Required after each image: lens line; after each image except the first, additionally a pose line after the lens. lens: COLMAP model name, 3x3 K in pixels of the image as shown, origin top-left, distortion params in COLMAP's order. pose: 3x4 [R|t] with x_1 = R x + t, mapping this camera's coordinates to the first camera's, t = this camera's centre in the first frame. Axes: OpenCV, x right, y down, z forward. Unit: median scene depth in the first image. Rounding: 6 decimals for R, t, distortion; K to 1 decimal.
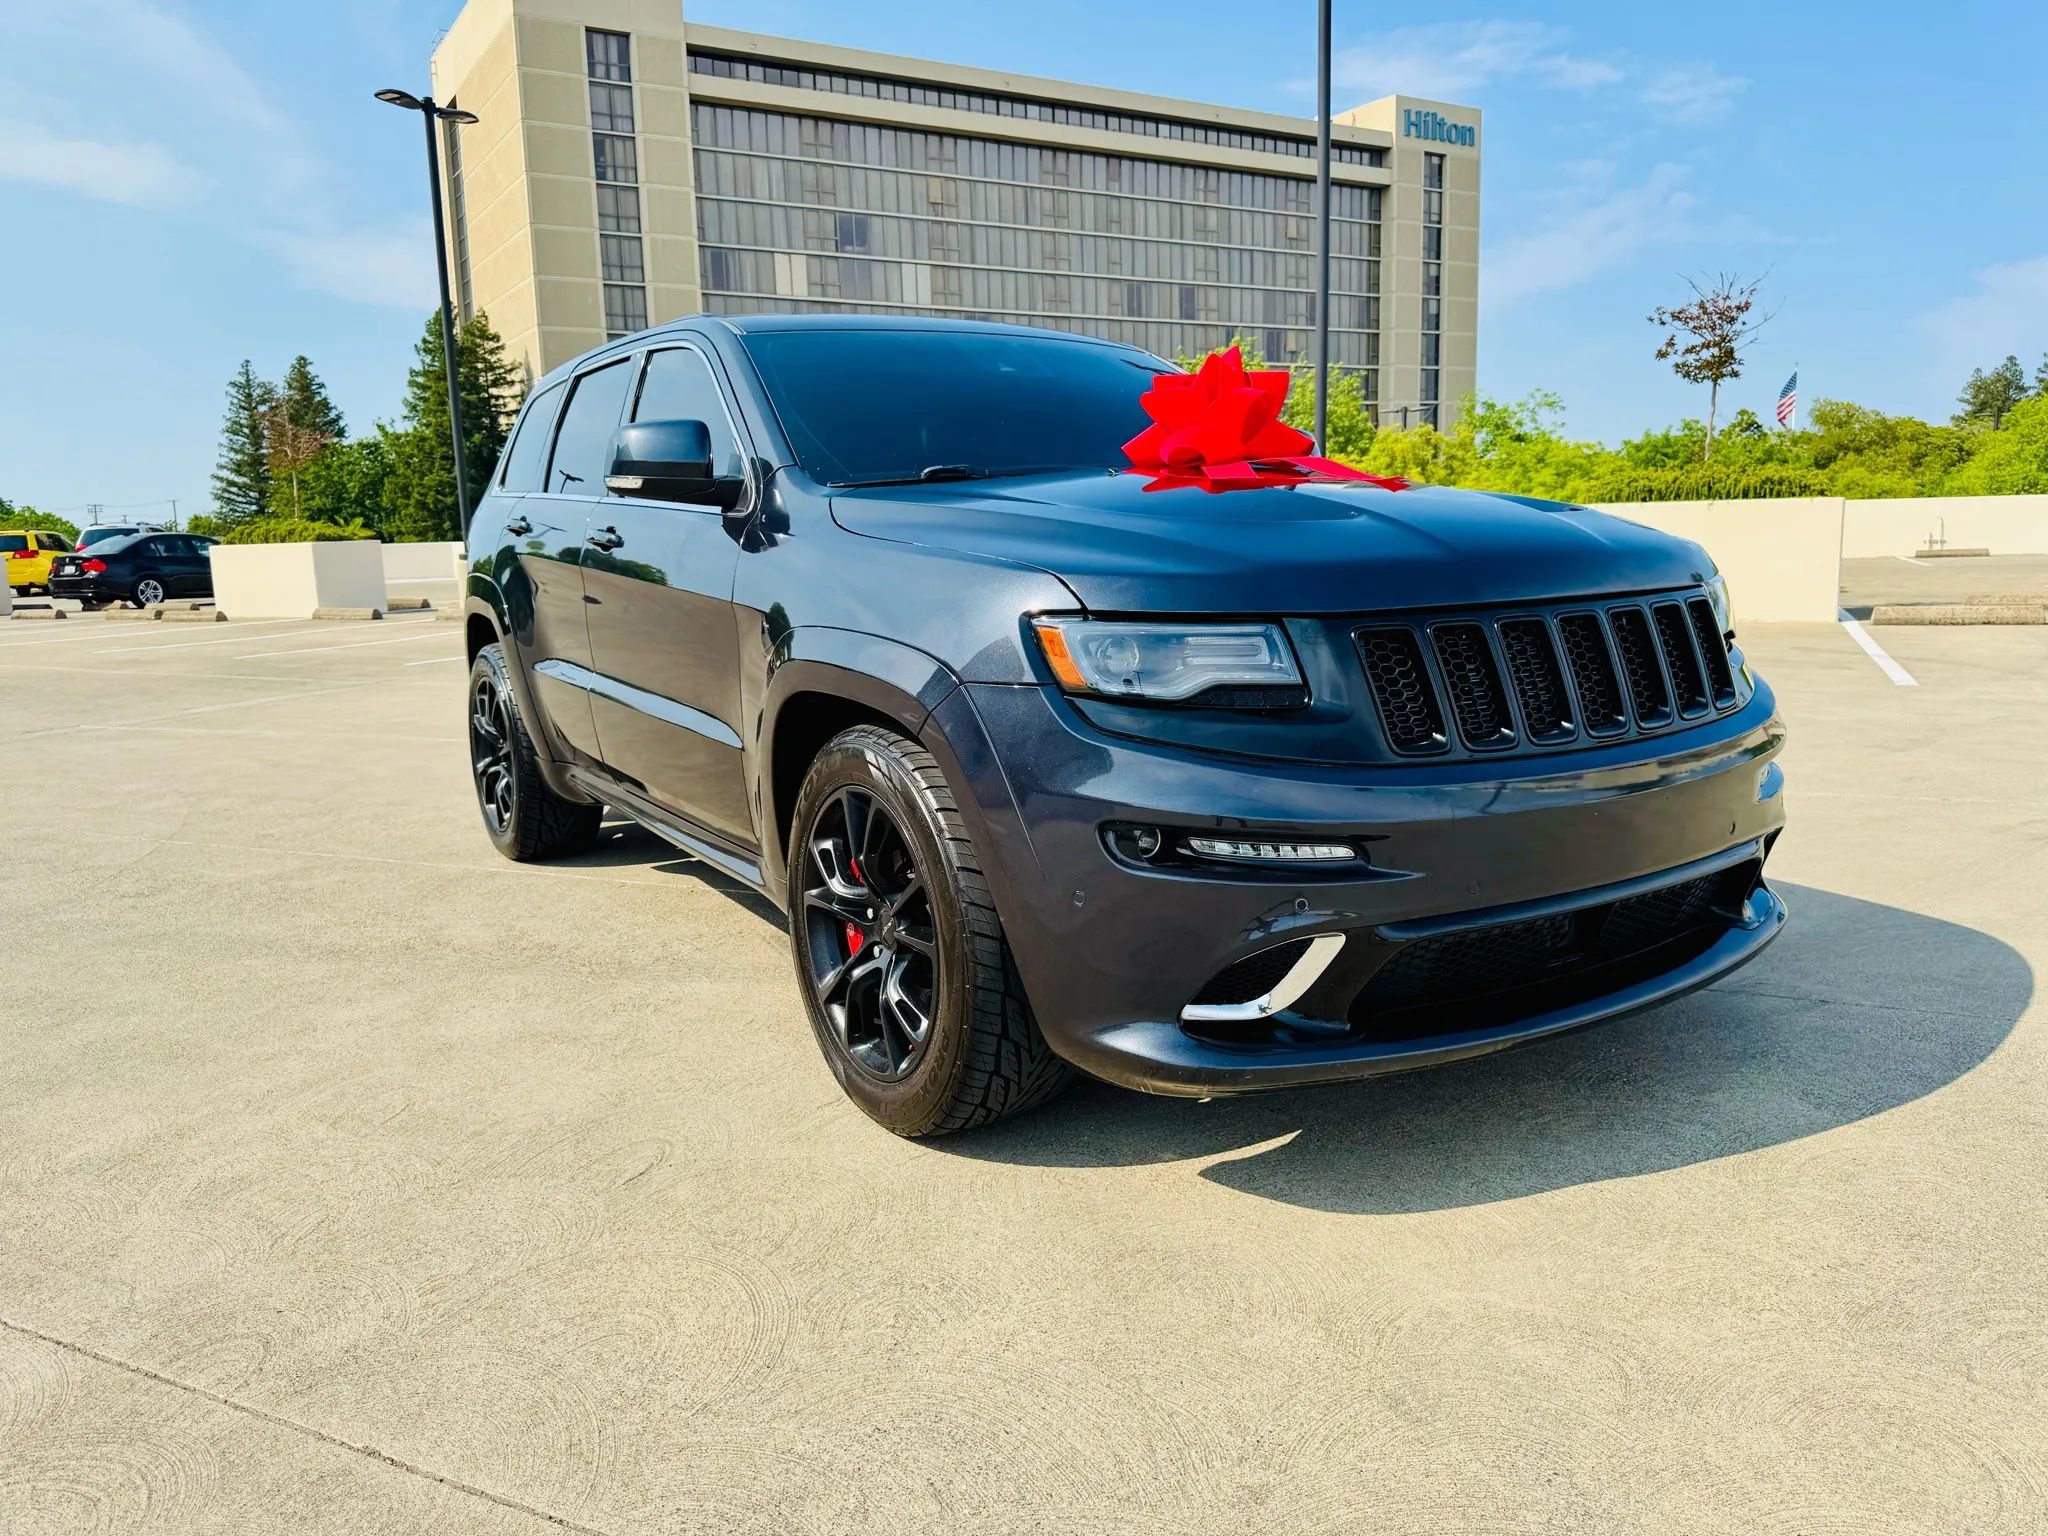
lens RADIAL K [[1484.1, 0, 1013.1], [0, 1484.1, 750.6], [0, 0, 1]] dist [0.014461, -0.023411]
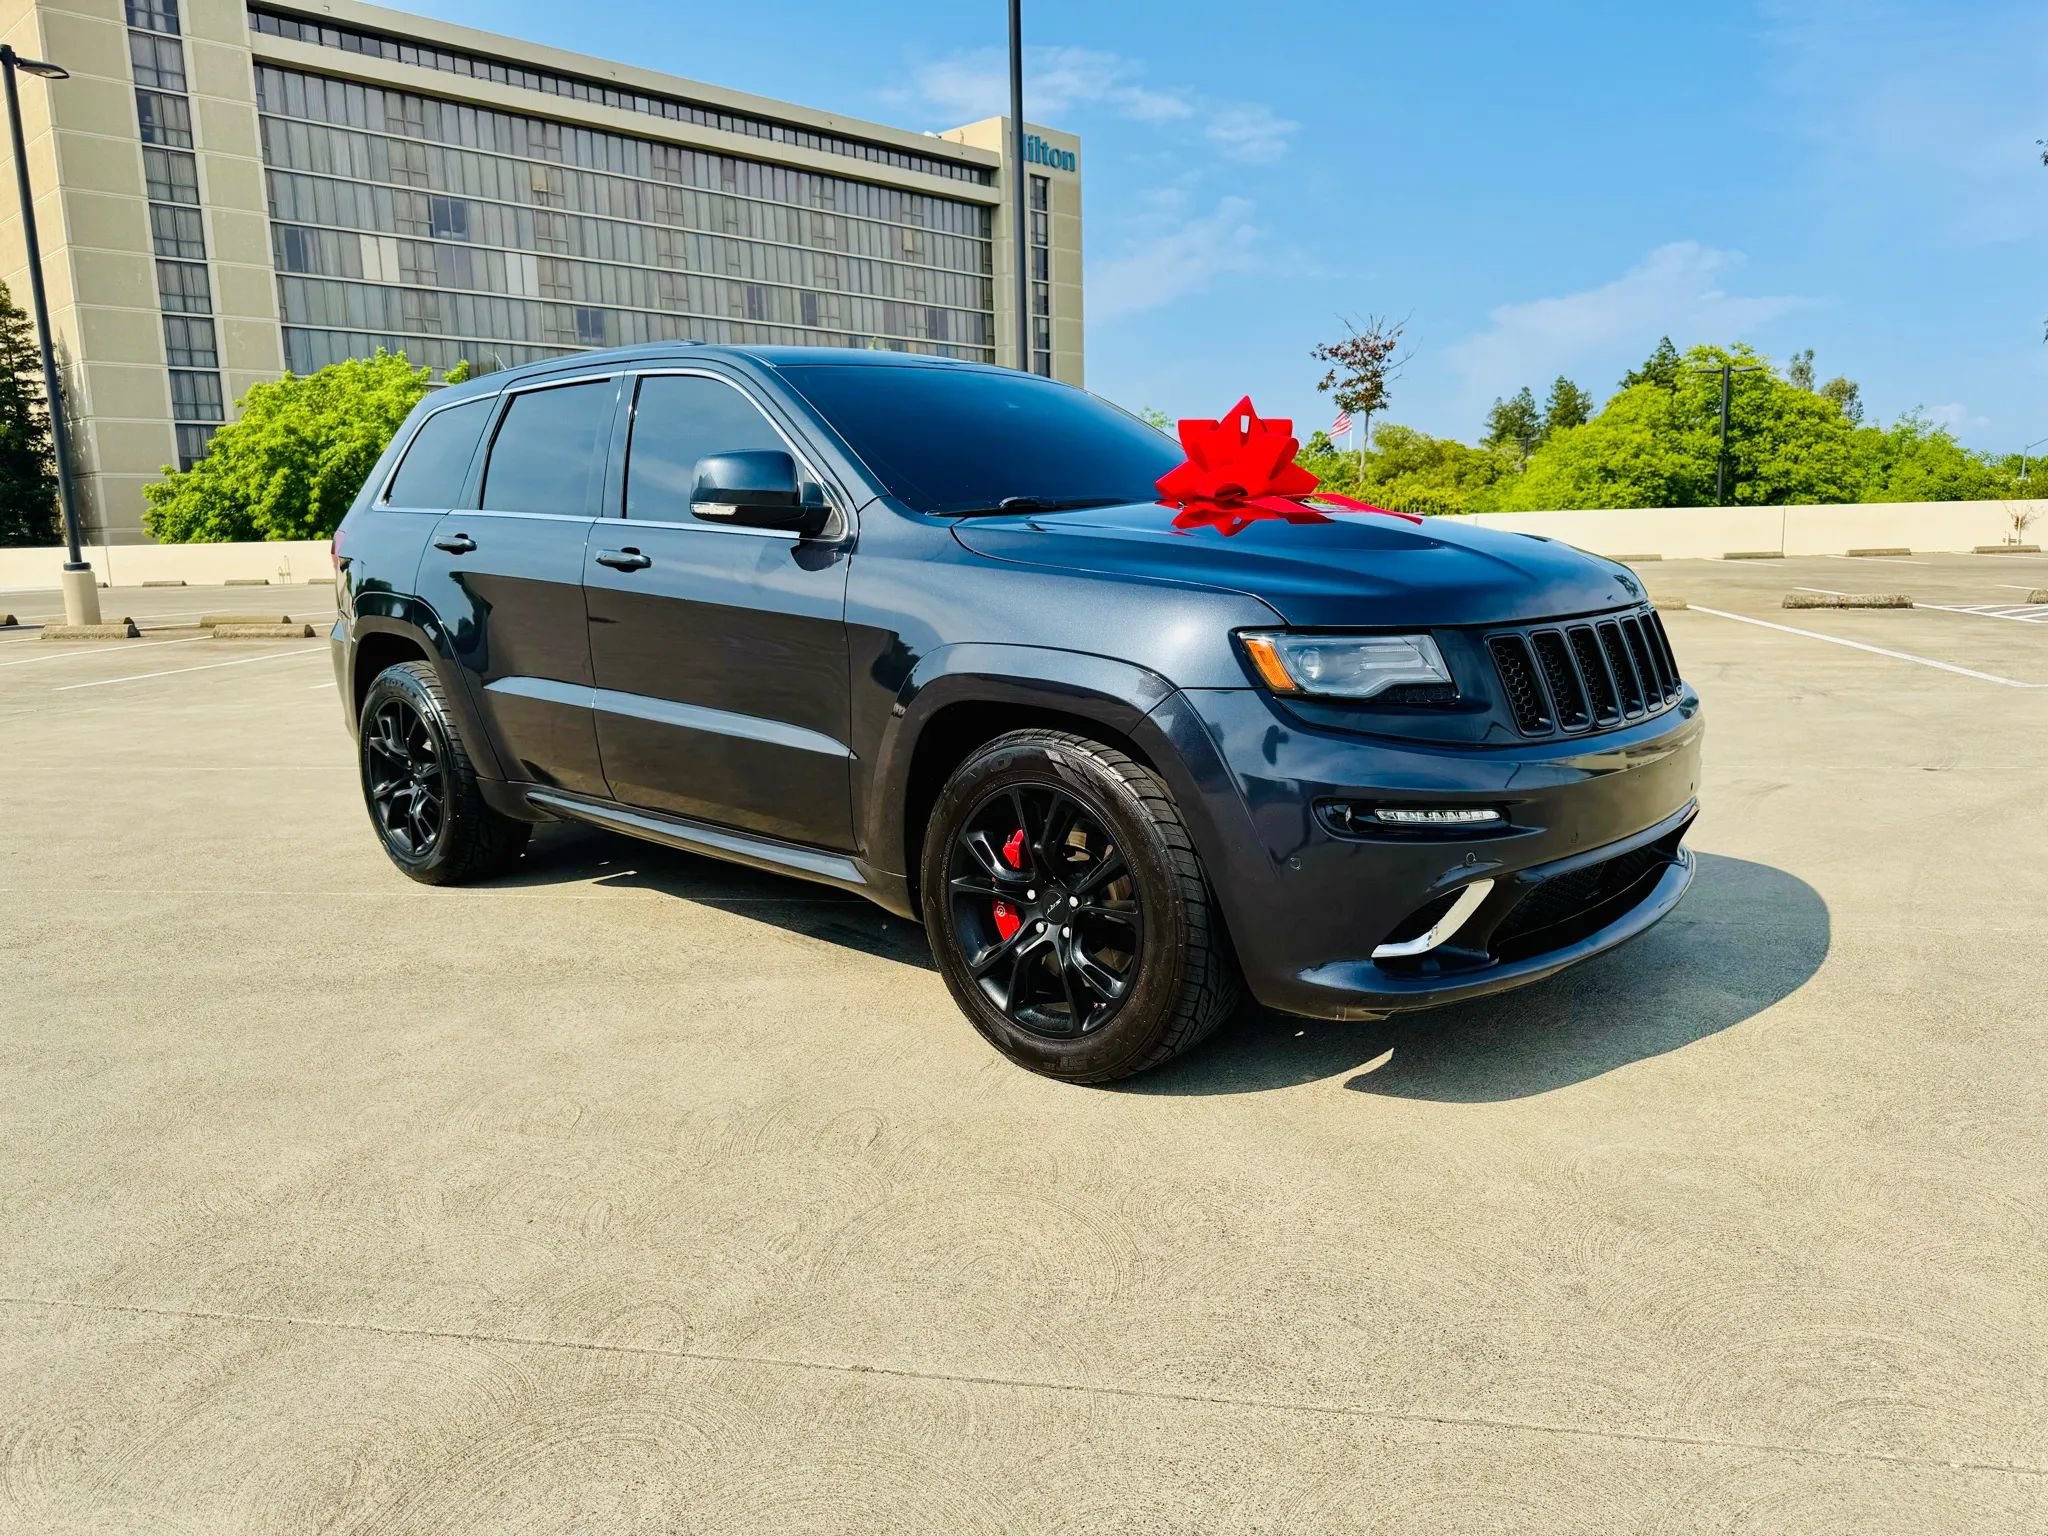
lens RADIAL K [[1484.7, 0, 1027.3], [0, 1484.7, 772.3], [0, 0, 1]] dist [0.022870, -0.029471]
pose [[0.962222, -0.039240, 0.269425, -0.211836], [0.036511, 0.999219, 0.015134, -0.000604], [-0.269808, -0.004725, 0.962902, -0.049447]]
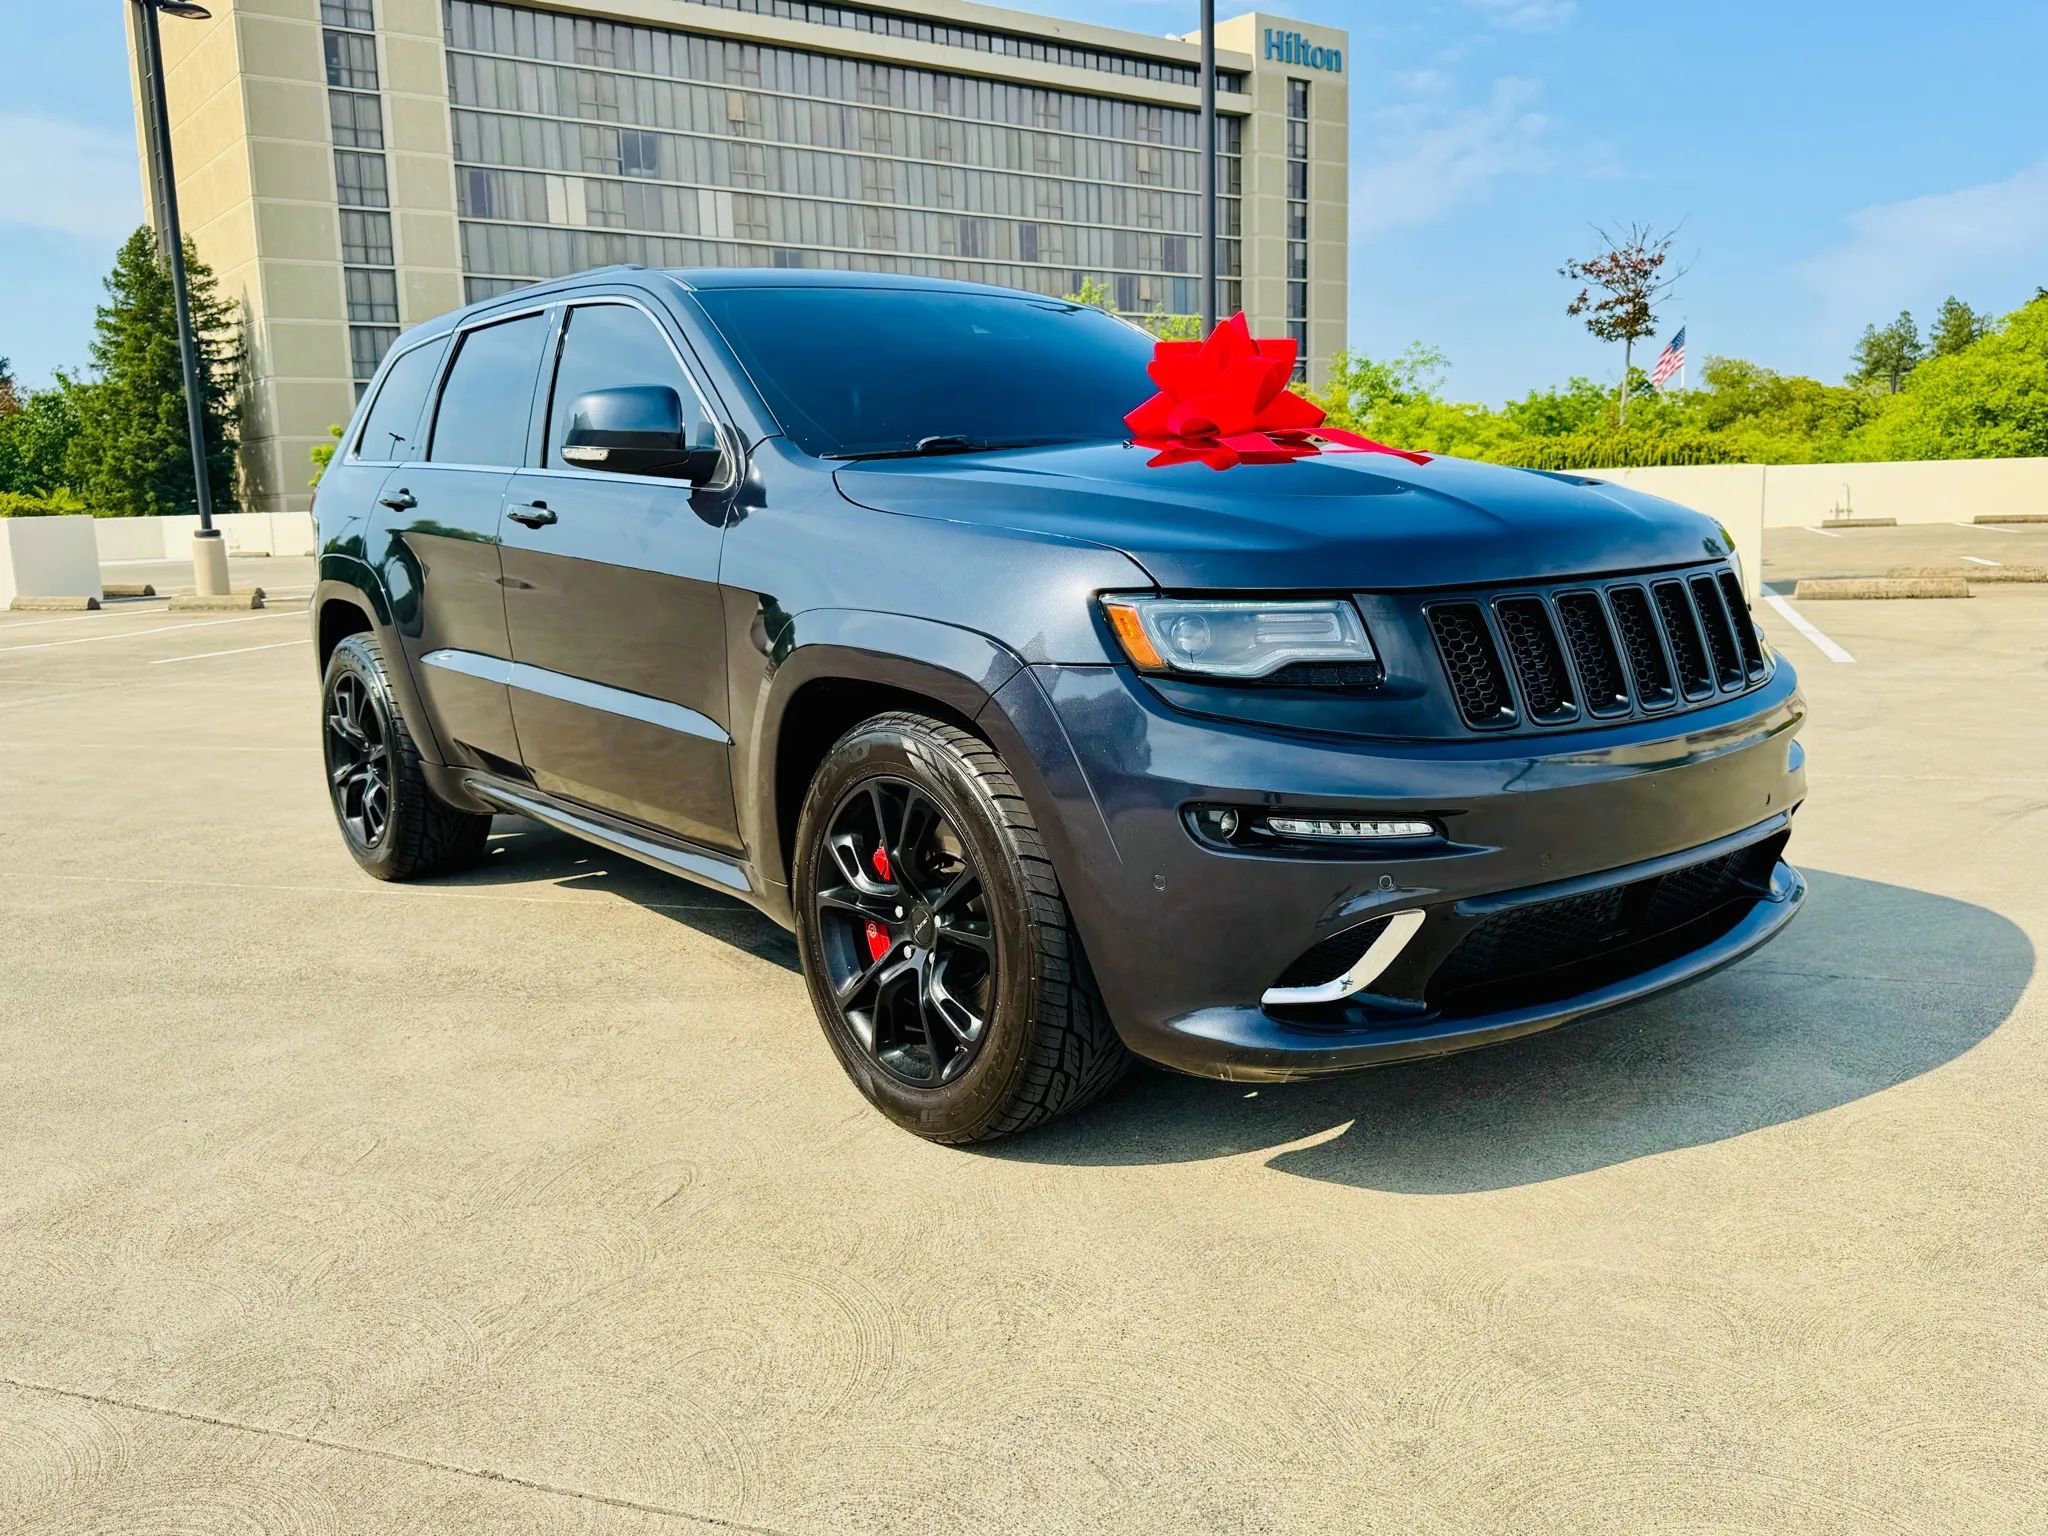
lens RADIAL K [[1704.1, 0, 1021.8], [0, 1704.1, 748.6], [0, 0, 1]] dist [0.048282, -0.093447]
pose [[0.993262, -0.018840, 0.114353, -0.074338], [0.019194, 0.999814, -0.001997, 0.005085], [-0.114294, 0.004178, 0.993438, -0.046544]]
